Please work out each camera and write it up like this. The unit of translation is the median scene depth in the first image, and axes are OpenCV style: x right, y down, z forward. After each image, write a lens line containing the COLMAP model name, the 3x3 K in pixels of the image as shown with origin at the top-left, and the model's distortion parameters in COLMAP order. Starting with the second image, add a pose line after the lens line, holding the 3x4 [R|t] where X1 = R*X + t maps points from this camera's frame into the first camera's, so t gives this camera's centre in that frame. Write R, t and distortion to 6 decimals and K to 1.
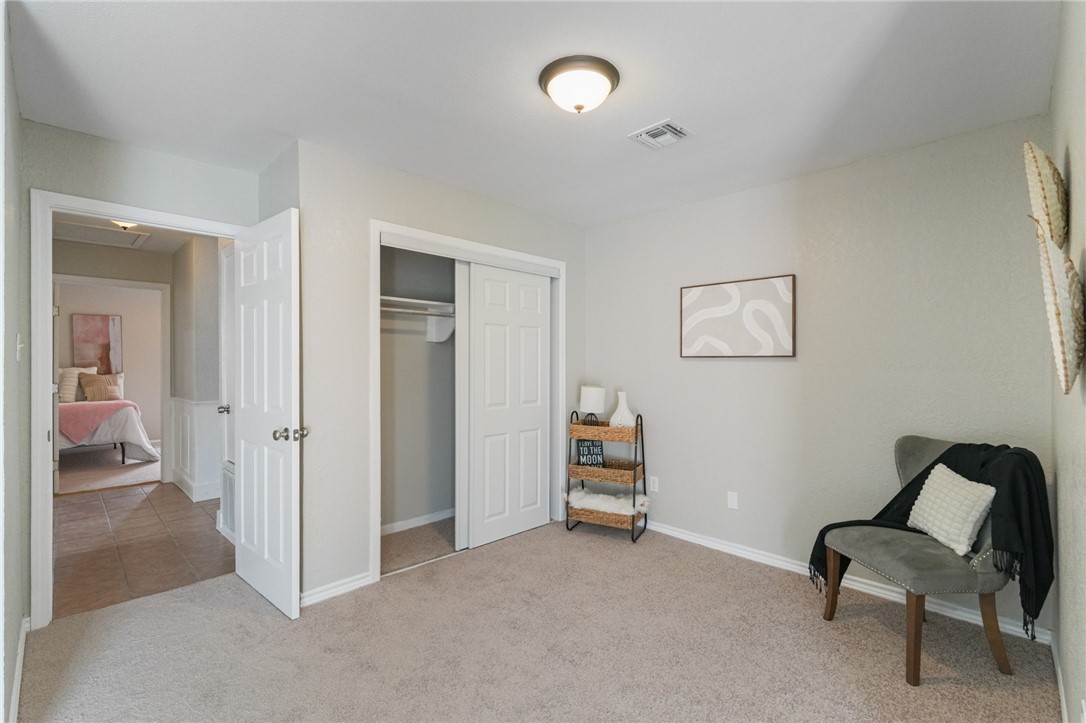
lens RADIAL K [[483.5, 0, 551.3], [0, 483.5, 360.4], [0, 0, 1]] dist [0.000744, -0.000166]
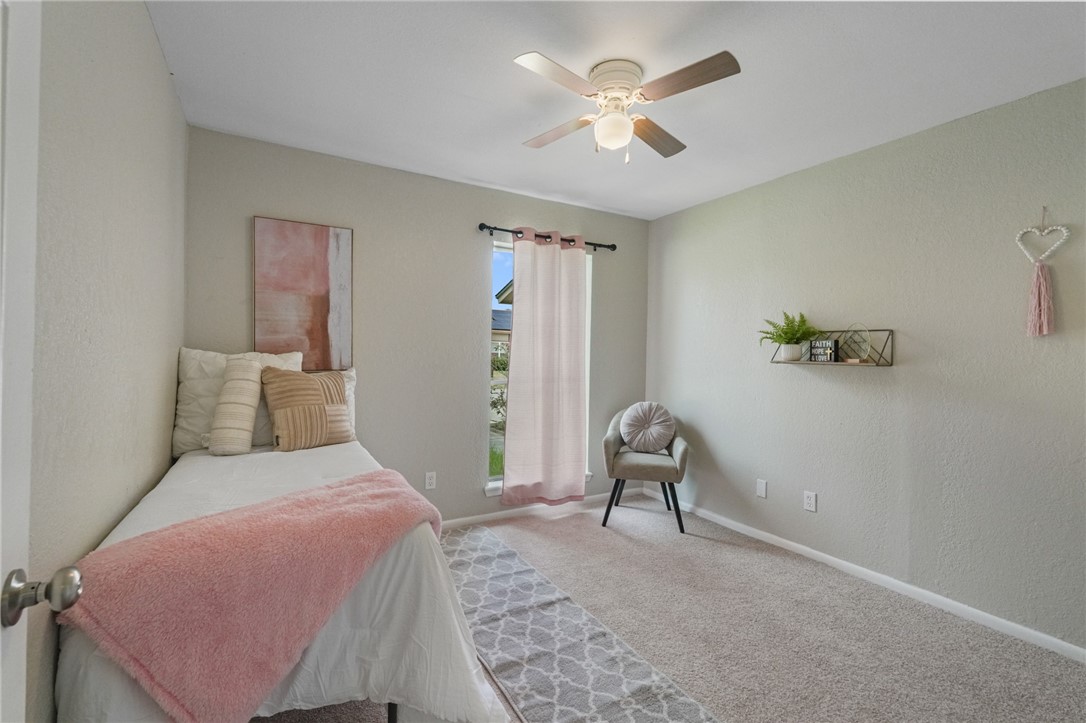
lens RADIAL K [[483.5, 0, 536.8], [0, 483.5, 354.7], [0, 0, 1]] dist [0.000744, -0.000166]
pose [[0.958483, 0.022205, -0.284284, -0.648031], [-0.023111, 0.999733, 0.000169, 0.011184], [0.284212, 0.006408, 0.958740, 0.680962]]
